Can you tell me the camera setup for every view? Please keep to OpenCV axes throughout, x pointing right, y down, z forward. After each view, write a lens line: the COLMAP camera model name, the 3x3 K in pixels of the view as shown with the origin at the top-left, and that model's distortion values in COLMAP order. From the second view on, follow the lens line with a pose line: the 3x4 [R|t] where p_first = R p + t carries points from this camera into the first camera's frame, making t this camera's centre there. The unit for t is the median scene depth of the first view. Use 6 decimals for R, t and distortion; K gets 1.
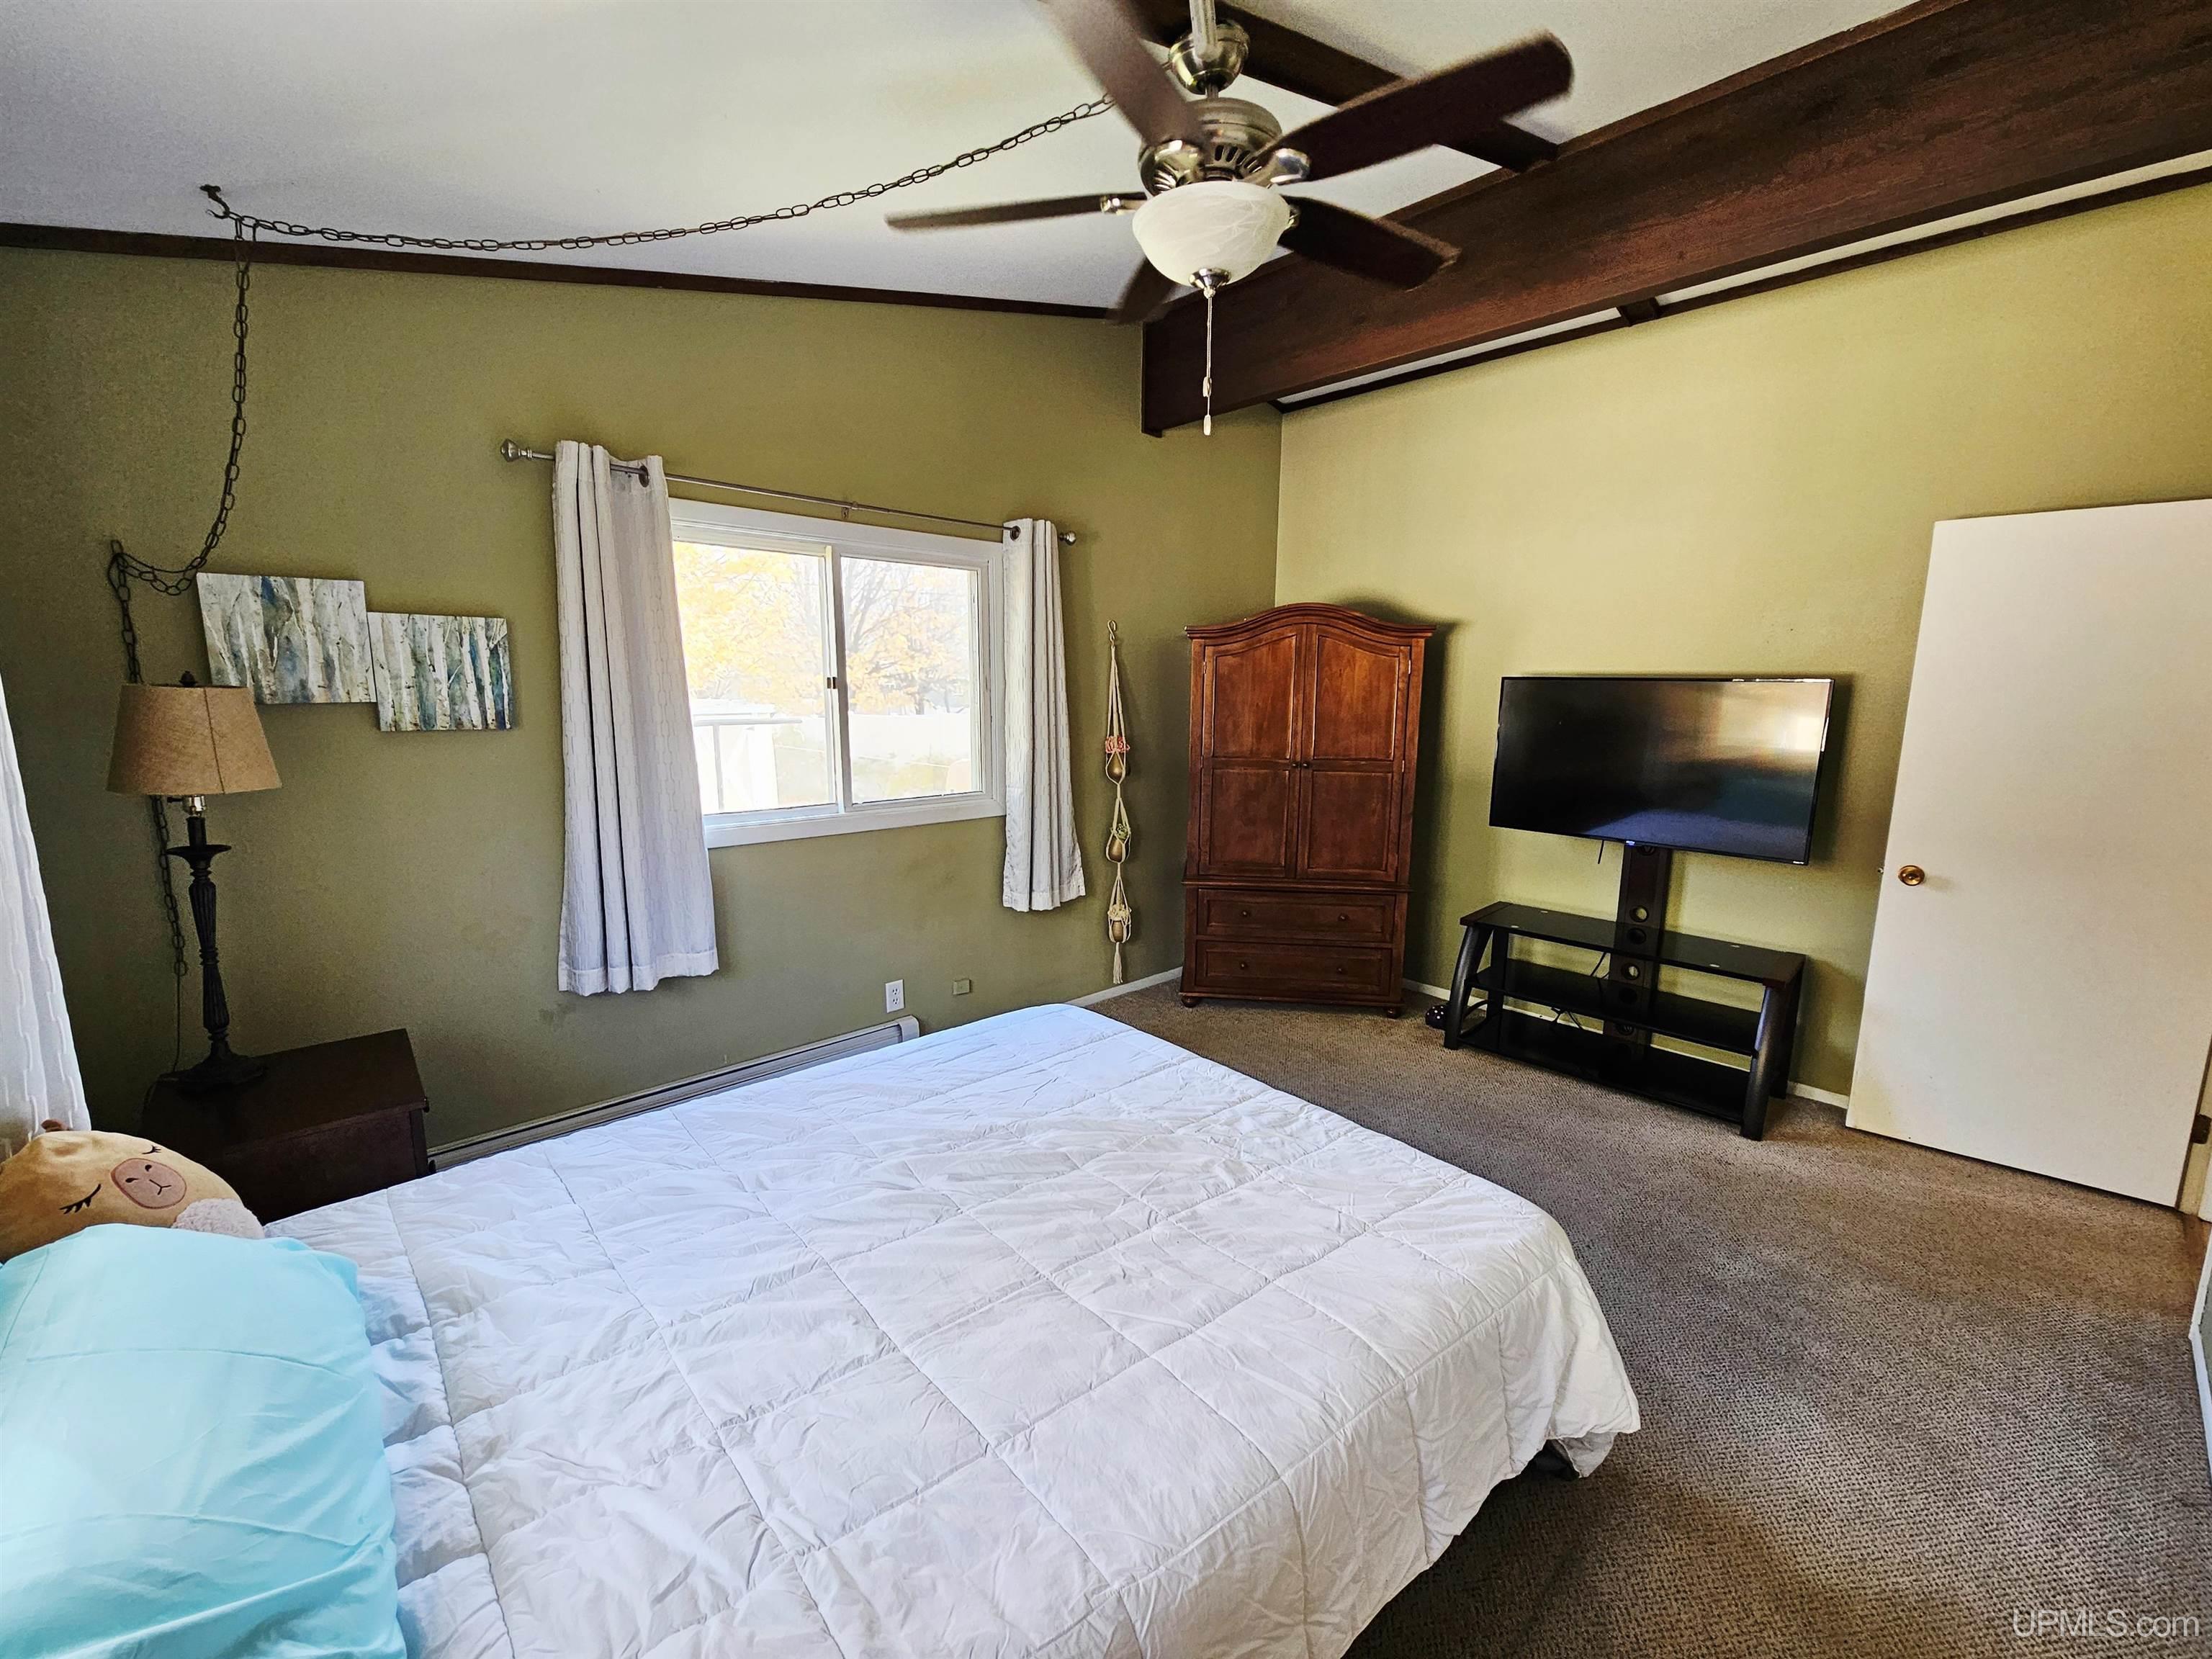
lens RADIAL K [[900.7, 0, 1102.3], [0, 900.7, 837.4], [0, 0, 1]] dist [0.000410, 0.000235]
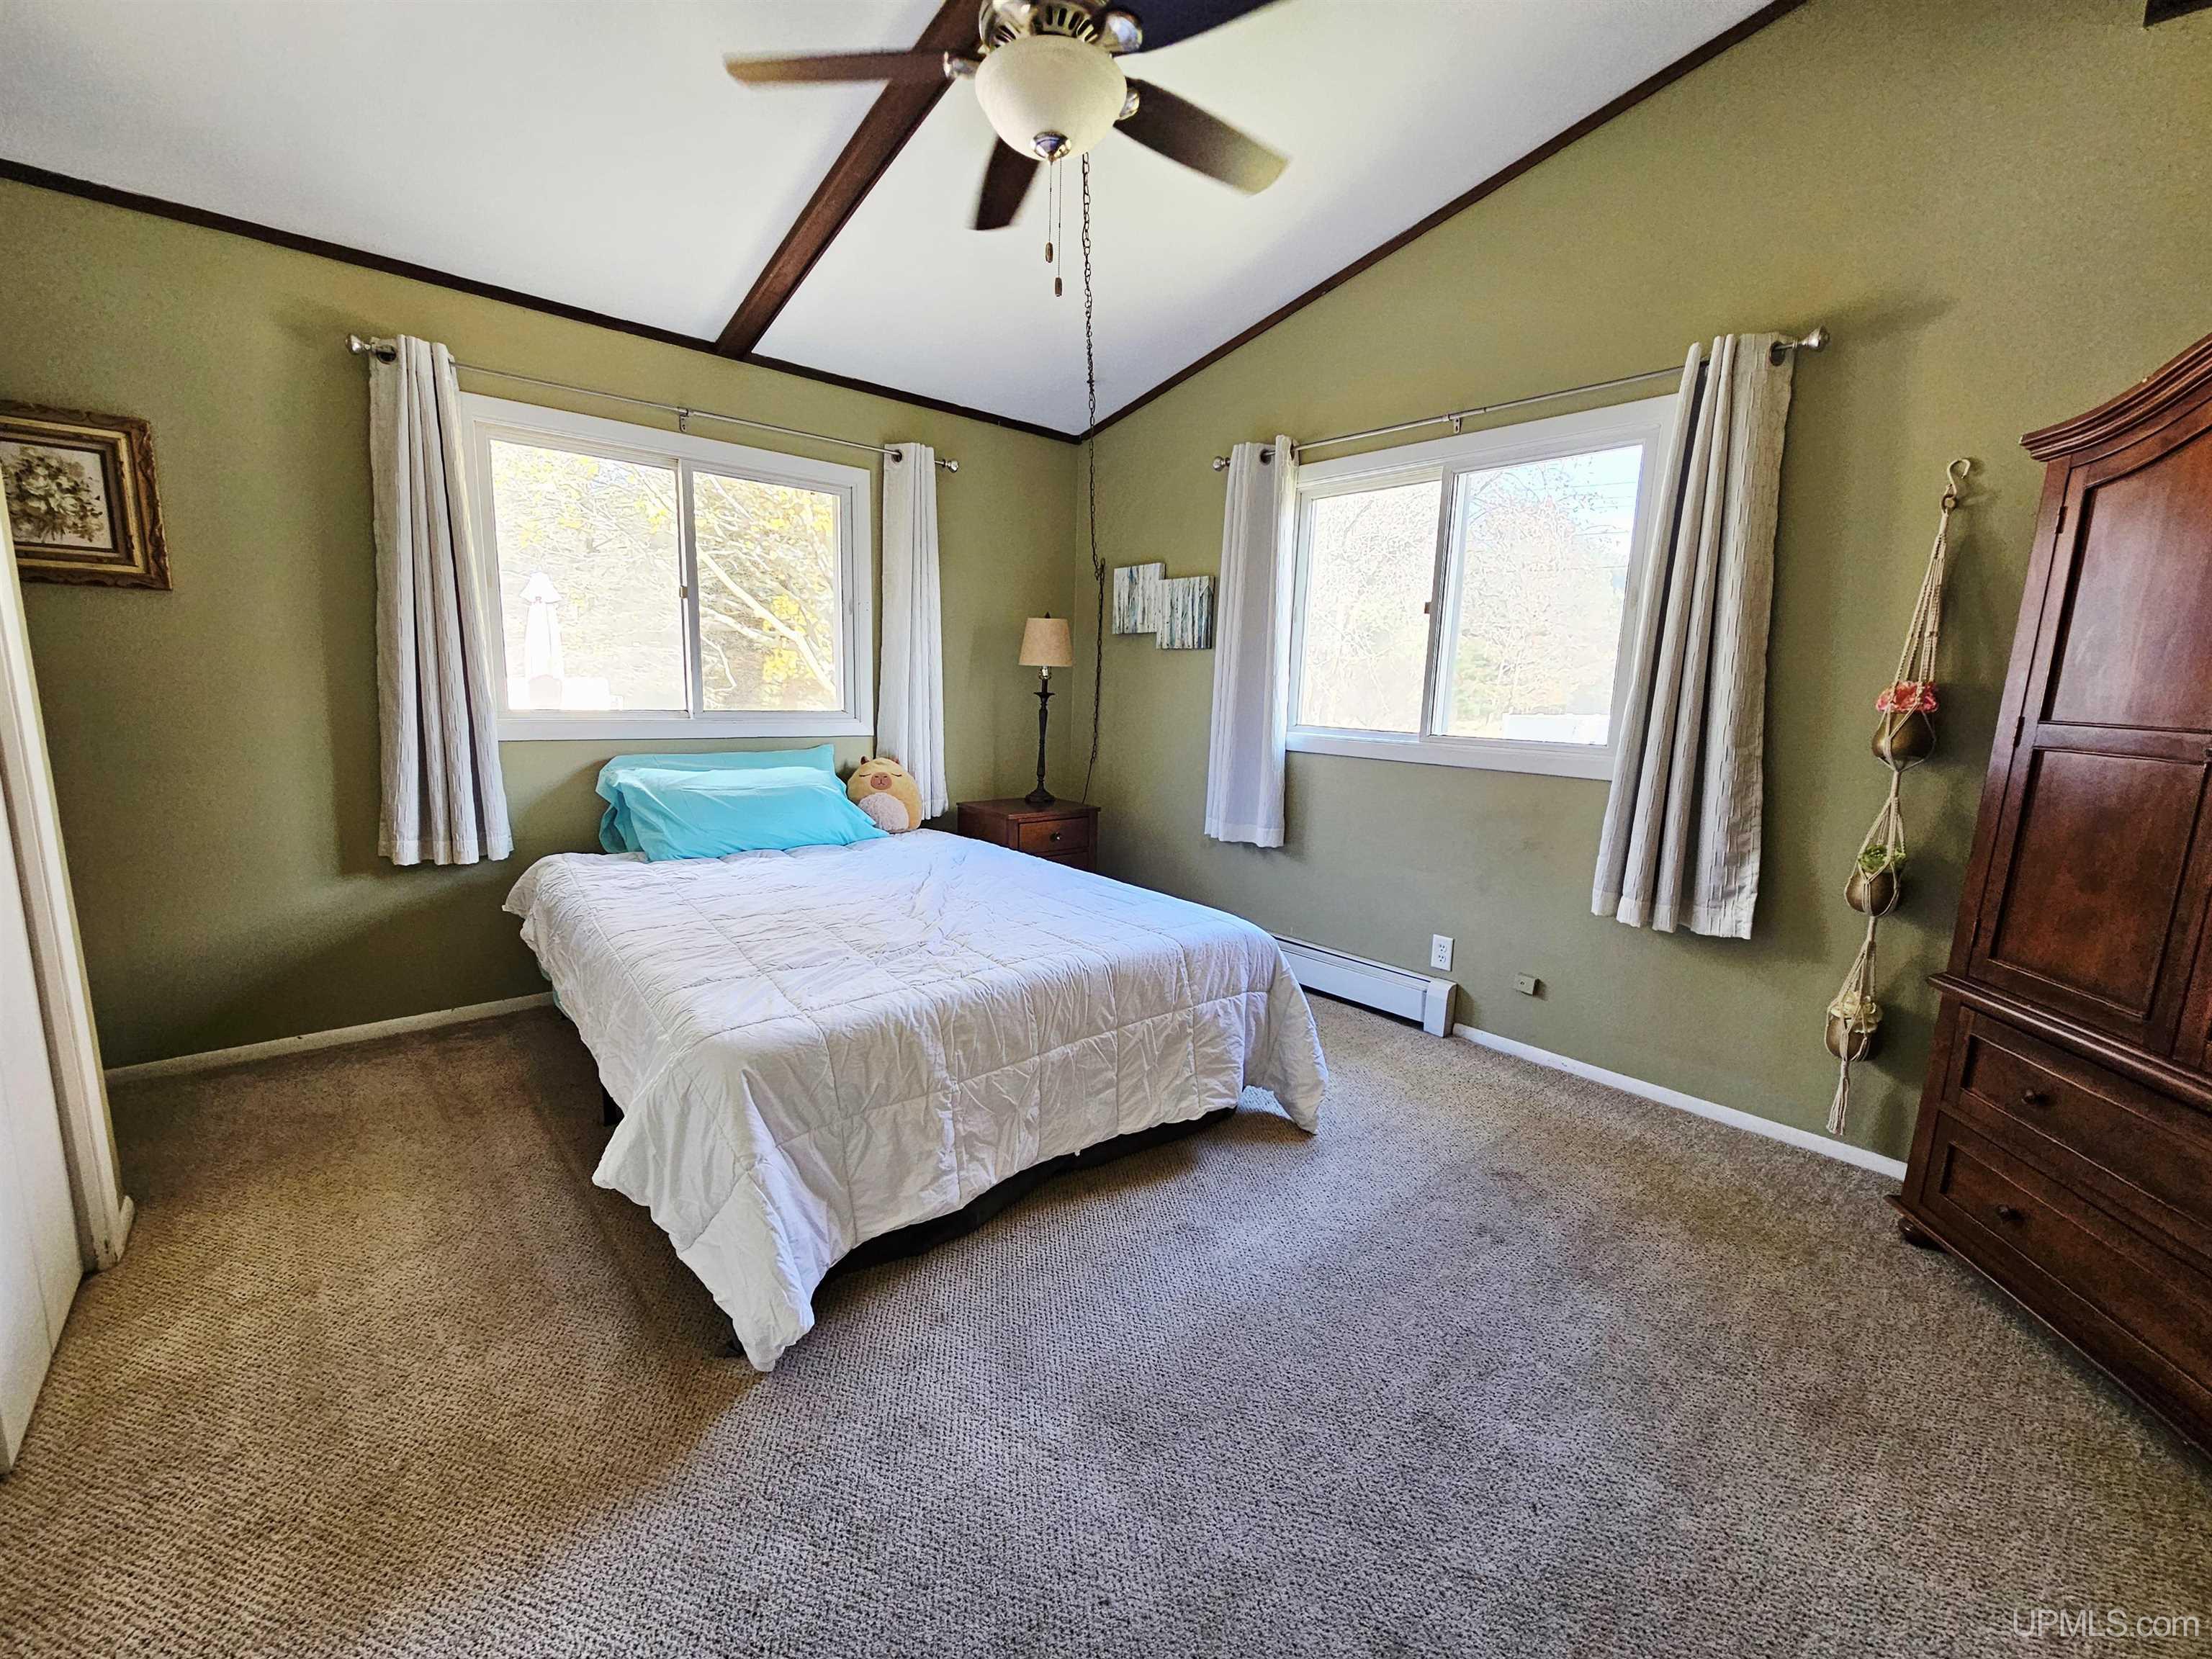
lens RADIAL K [[900.7, 0, 1102.3], [0, 900.7, 837.4], [0, 0, 1]] dist [0.000410, 0.000235]
pose [[-0.022718, 0.162130, -0.986508, 0.878951], [-0.196047, 0.966881, 0.163420, -0.024721], [0.980331, 0.197114, 0.009820, 0.839429]]
